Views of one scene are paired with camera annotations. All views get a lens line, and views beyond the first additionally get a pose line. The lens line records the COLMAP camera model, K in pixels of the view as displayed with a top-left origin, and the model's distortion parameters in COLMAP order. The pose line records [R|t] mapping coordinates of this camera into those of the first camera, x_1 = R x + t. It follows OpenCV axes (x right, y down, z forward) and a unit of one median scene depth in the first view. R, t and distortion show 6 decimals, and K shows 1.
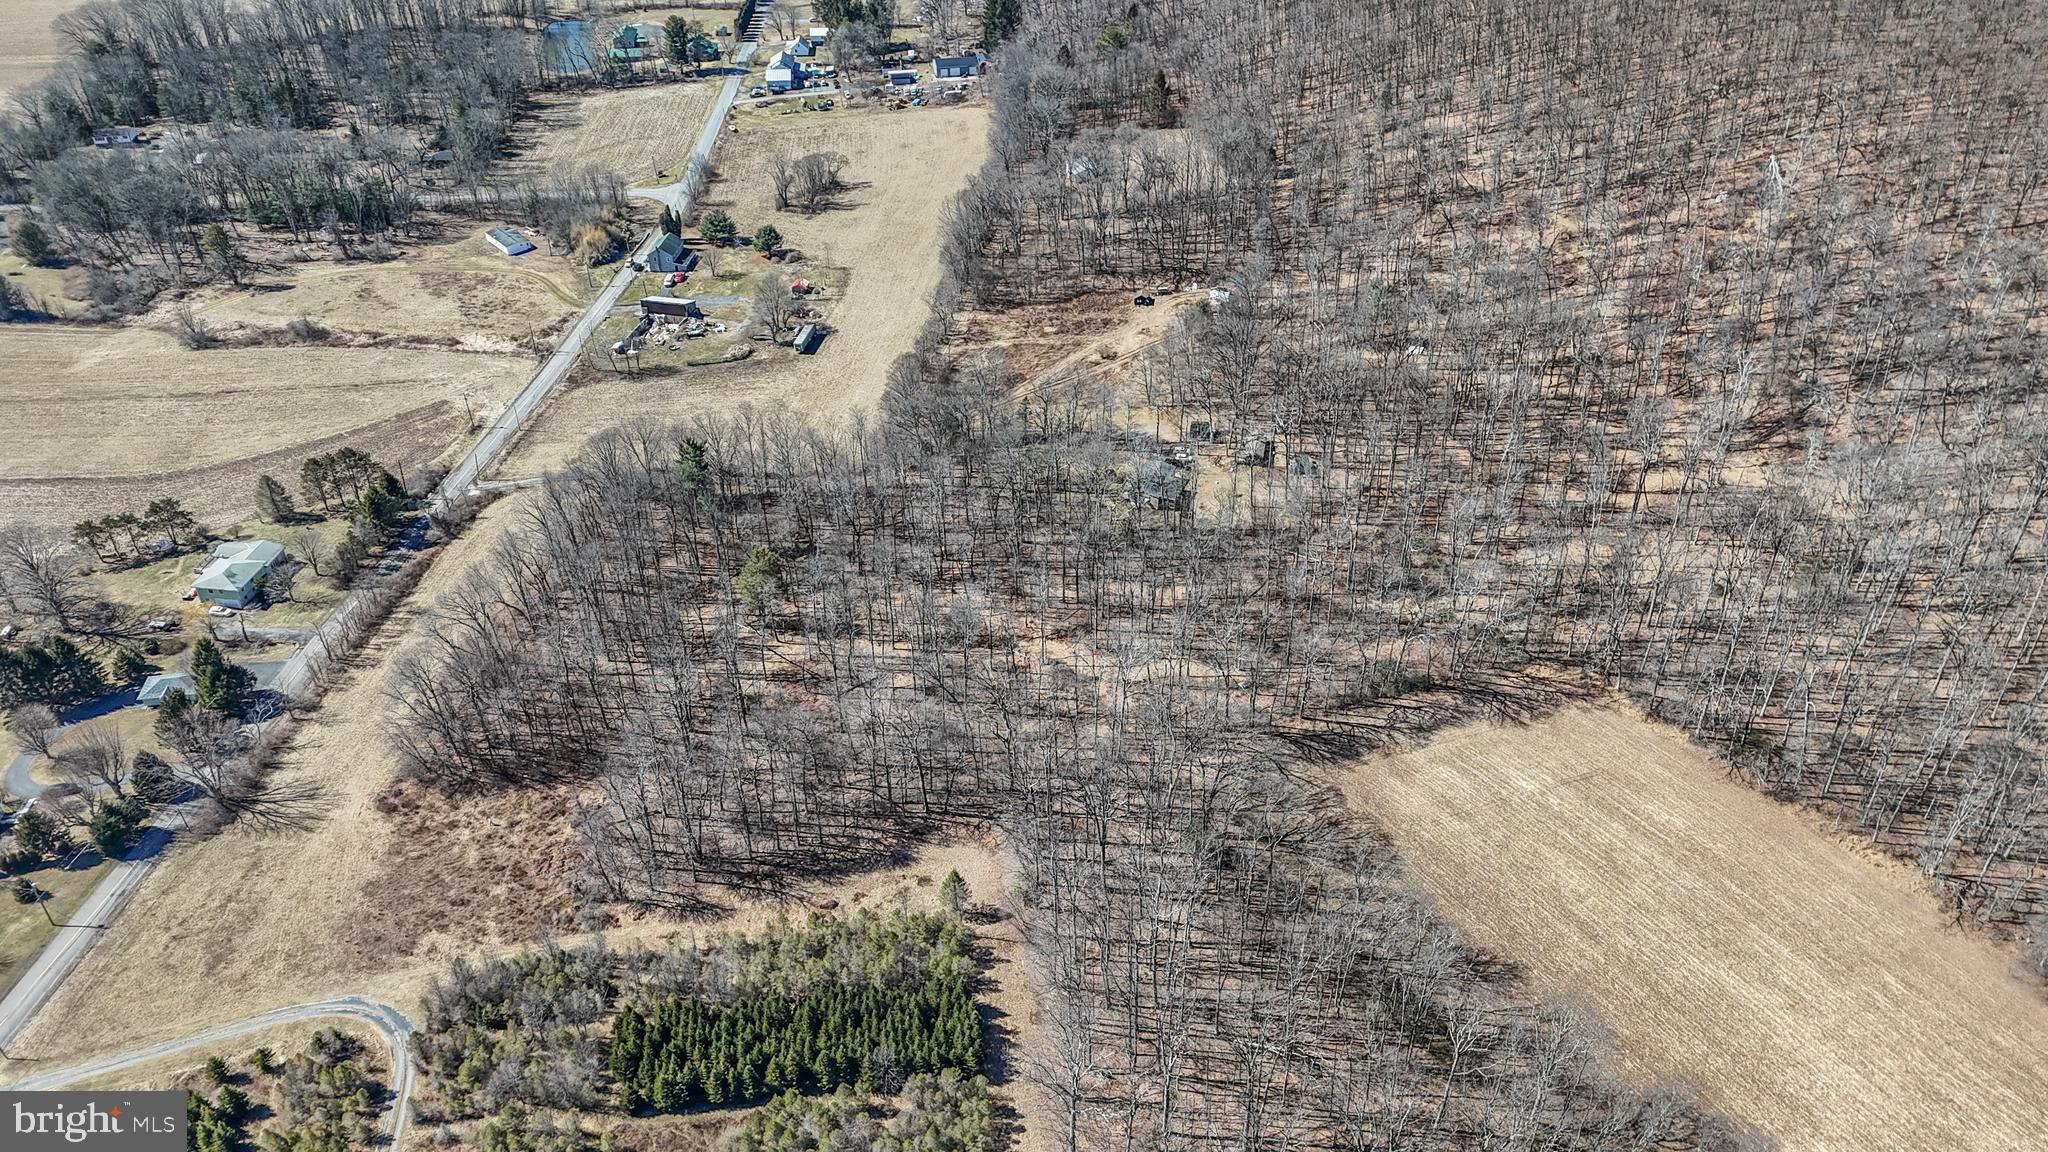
lens RADIAL K [[1495.2, 0, 1022.8], [0, 1495.2, 580.2], [0, 0, 1]] dist [0.072742, -0.057882]
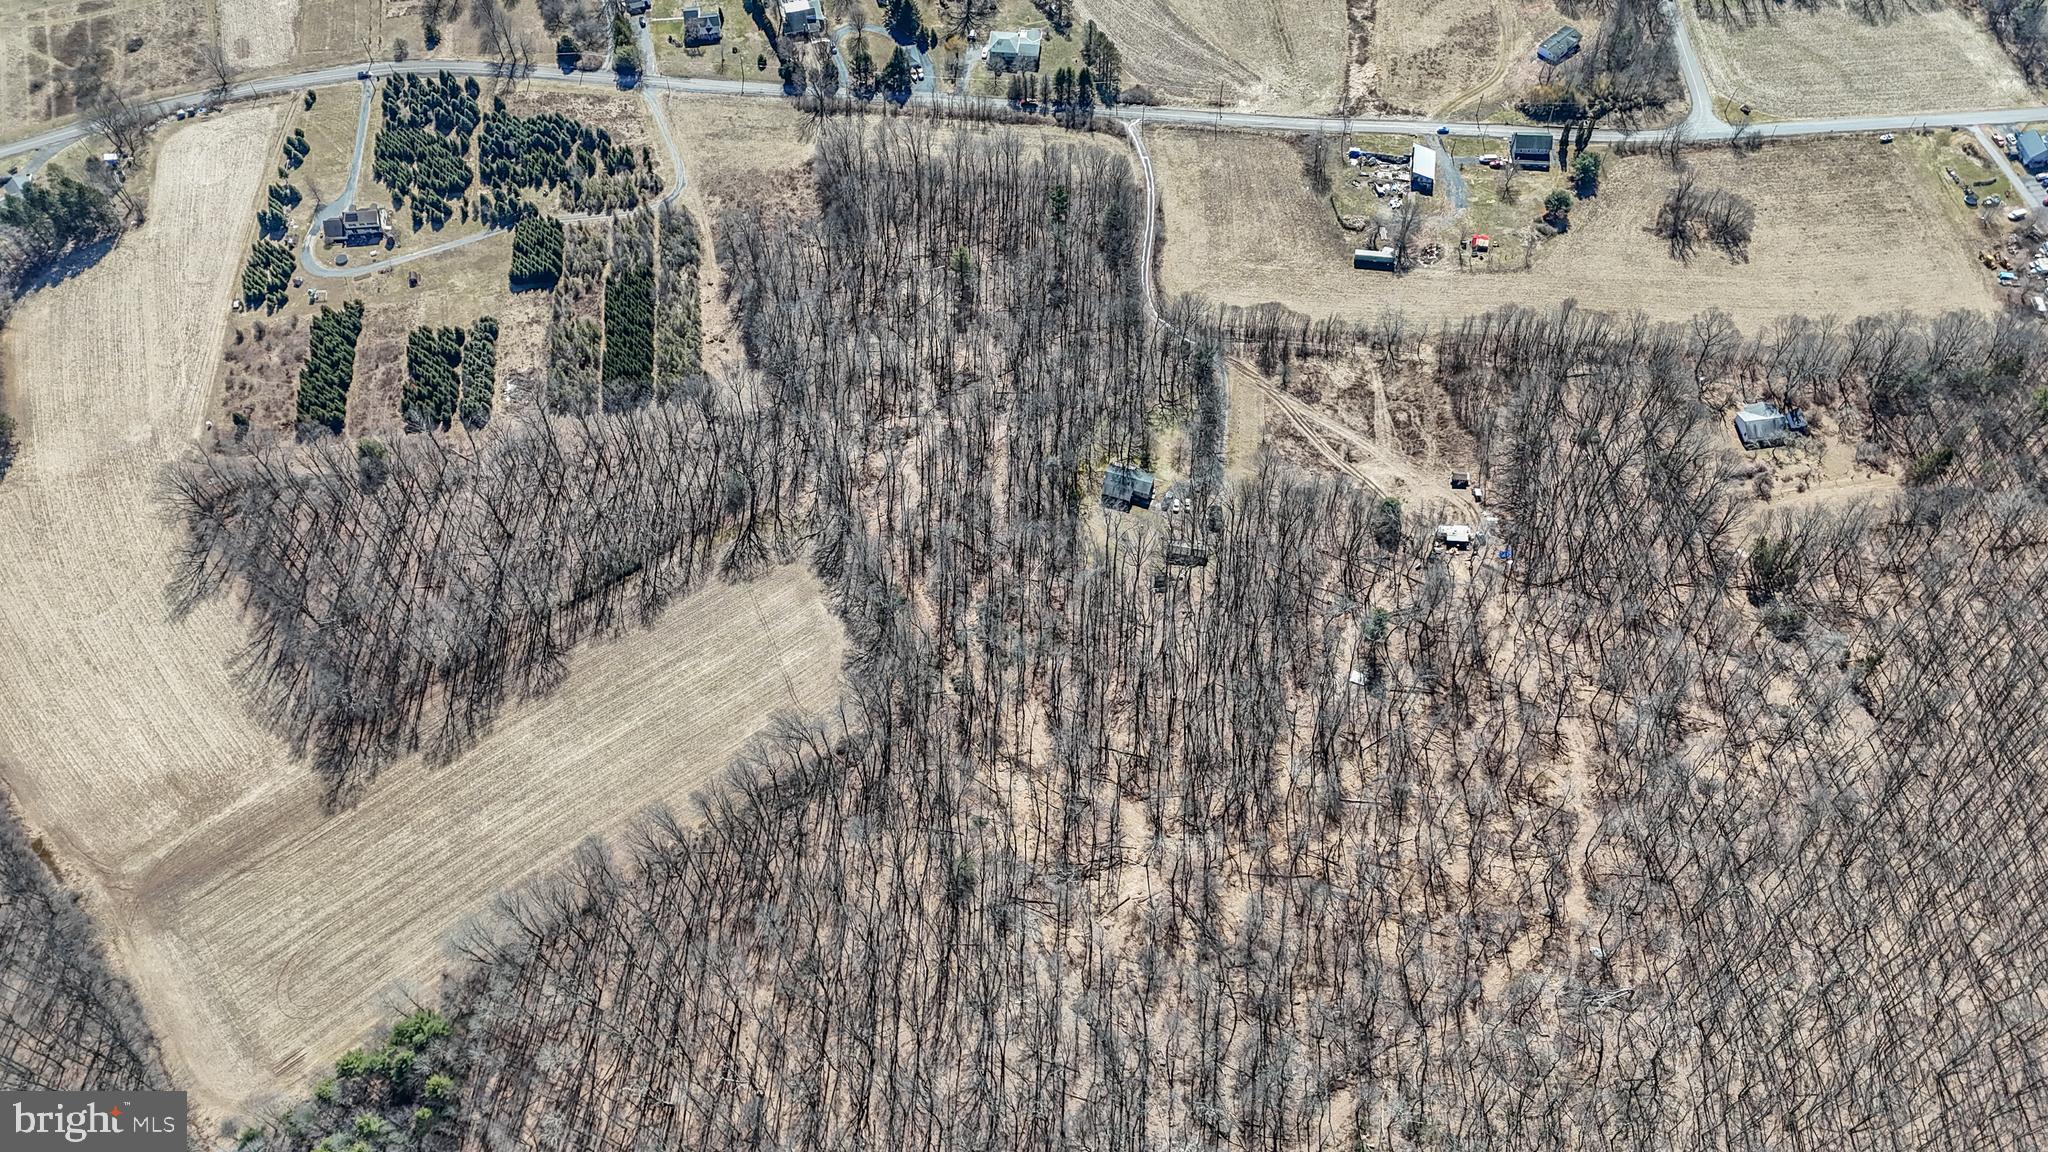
lens RADIAL K [[1495.2, 0, 1022.8], [0, 1495.2, 580.2], [0, 0, 1]] dist [0.072742, -0.057882]
pose [[0.037283, 0.864021, -0.502073, 0.807208], [-0.570500, 0.430903, 0.699180, -0.879036], [0.820451, 0.260365, 0.508990, 0.270024]]
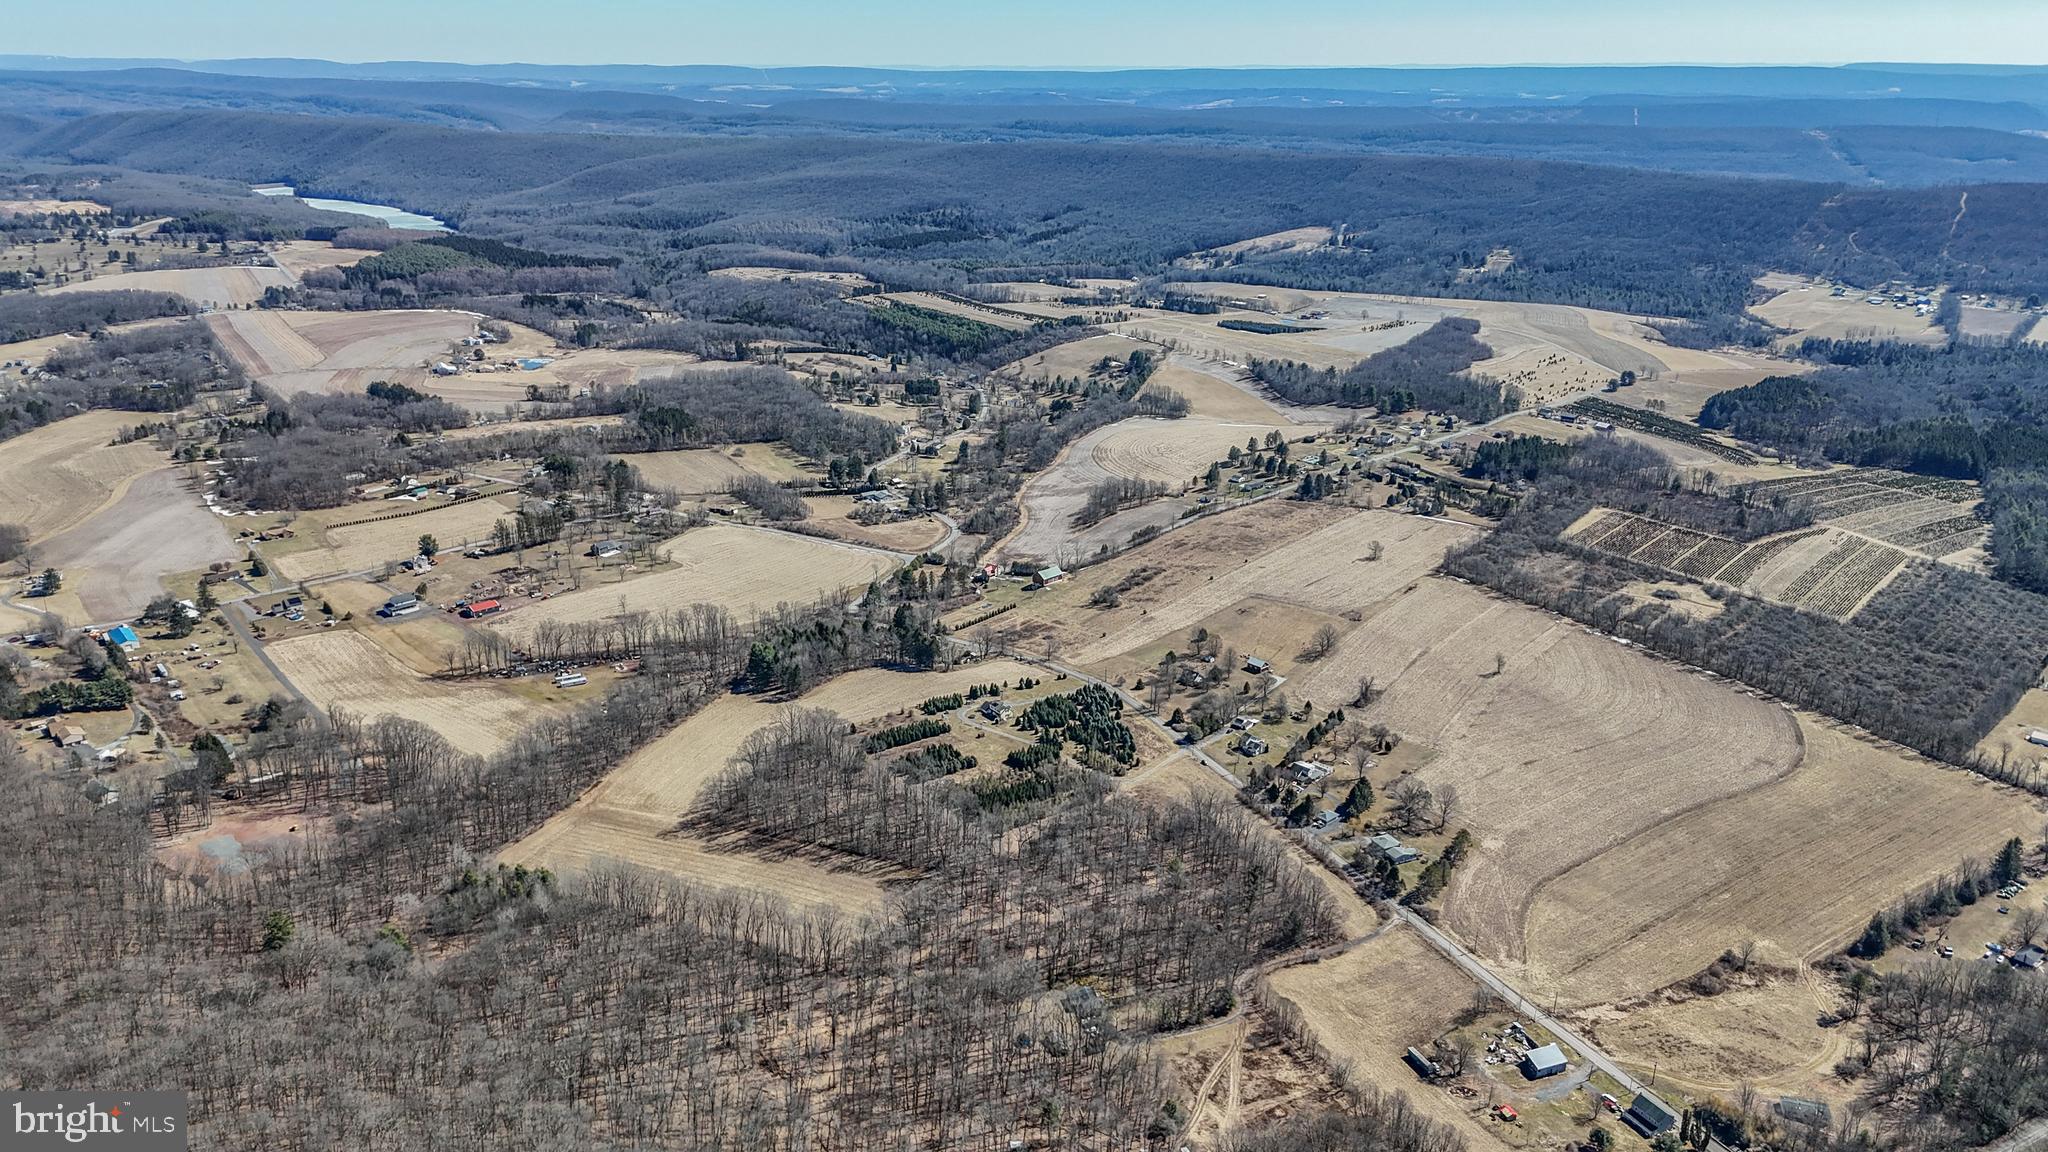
lens RADIAL K [[1495.2, 0, 1022.8], [0, 1495.2, 580.2], [0, 0, 1]] dist [0.072742, -0.057882]
pose [[-0.840305, 0.178502, -0.511883, 0.934306], [-0.316986, 0.604210, 0.731061, -1.571121], [0.439781, 0.776574, -0.451138, 1.347816]]
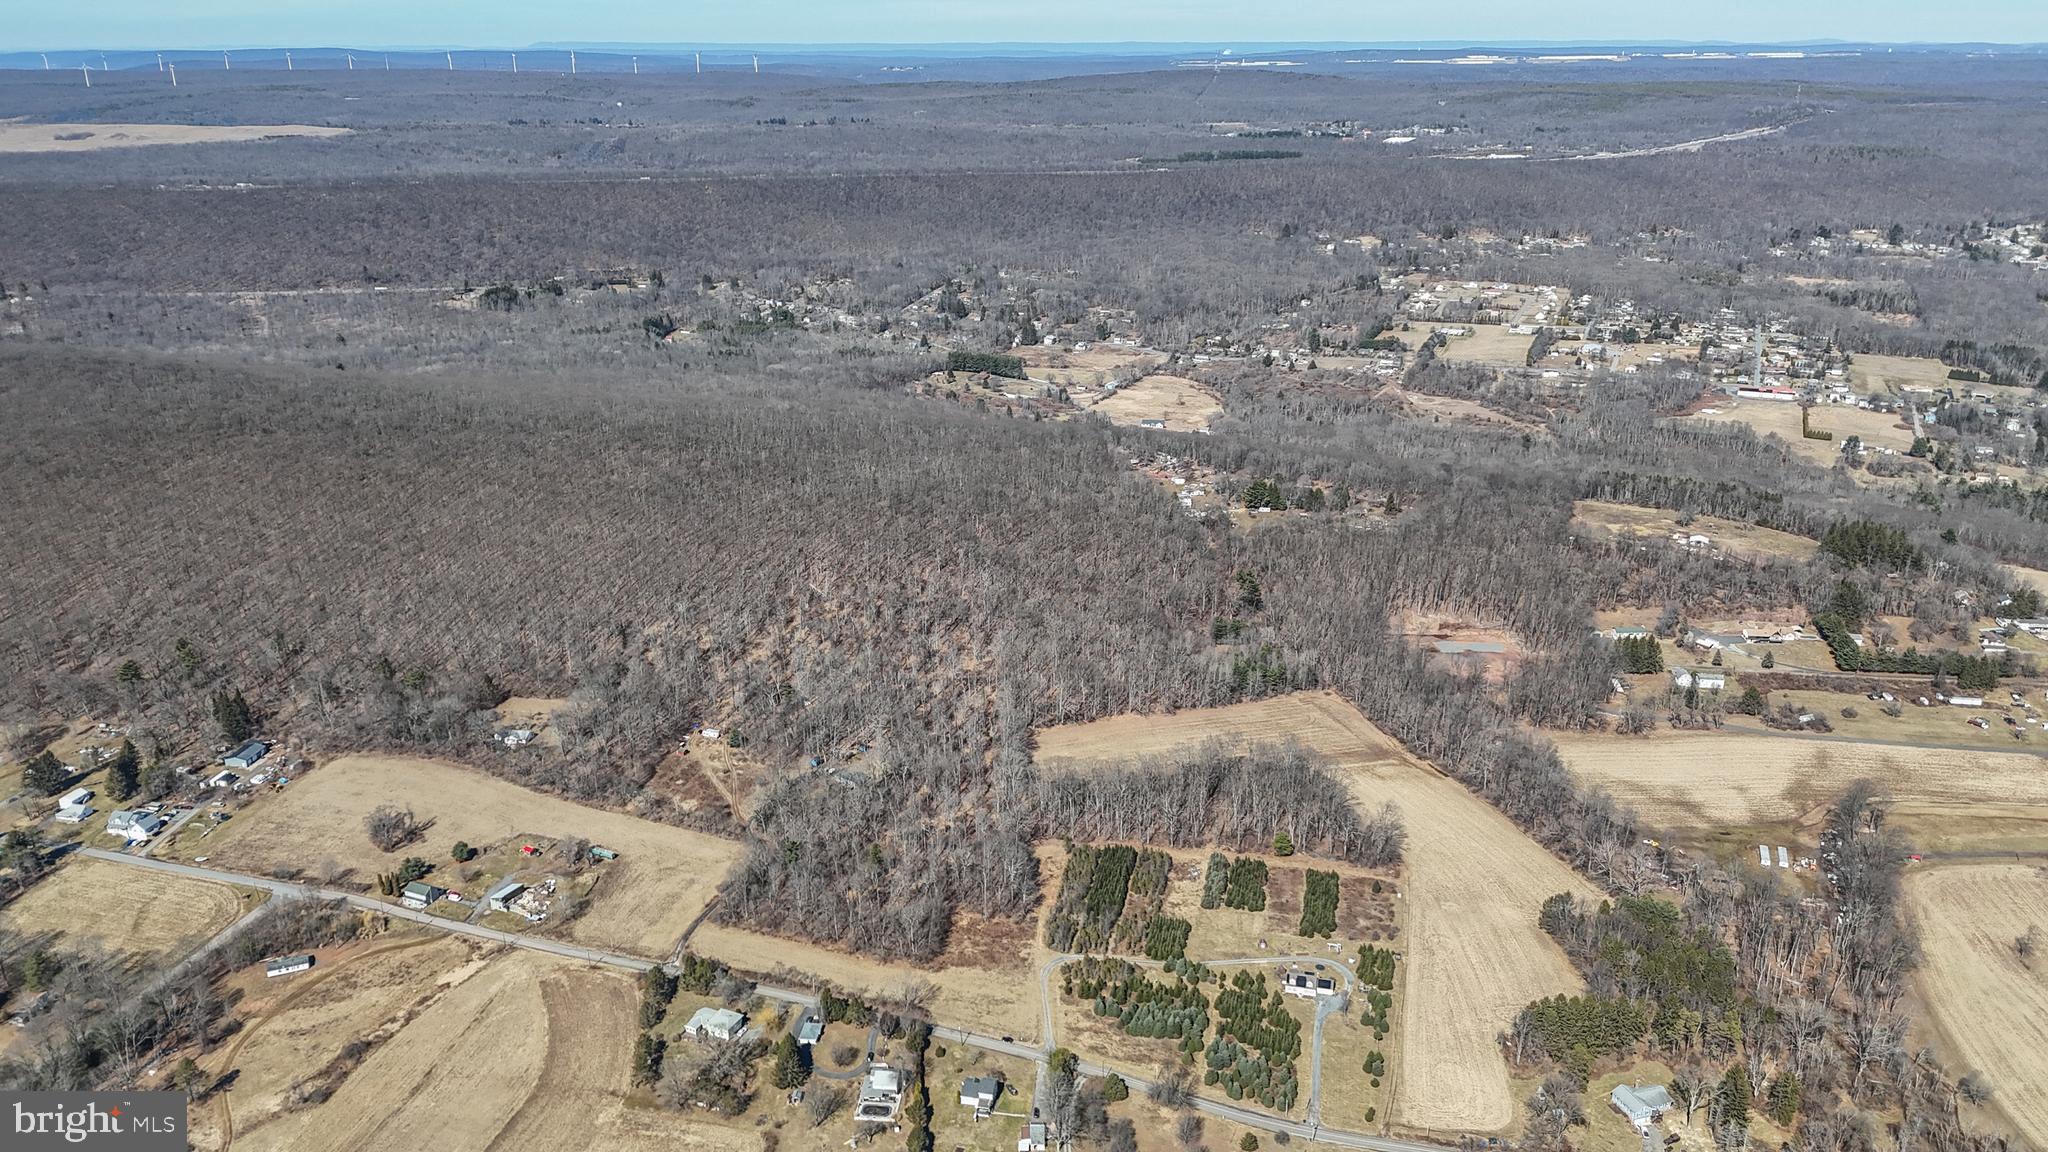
lens RADIAL K [[1495.2, 0, 1022.8], [0, 1495.2, 580.2], [0, 0, 1]] dist [0.072742, -0.057882]
pose [[0.294040, -0.326236, 0.898393, -1.749171], [0.557921, 0.821774, 0.115807, -0.421490], [-0.776057, 0.467181, 0.423648, -0.302661]]
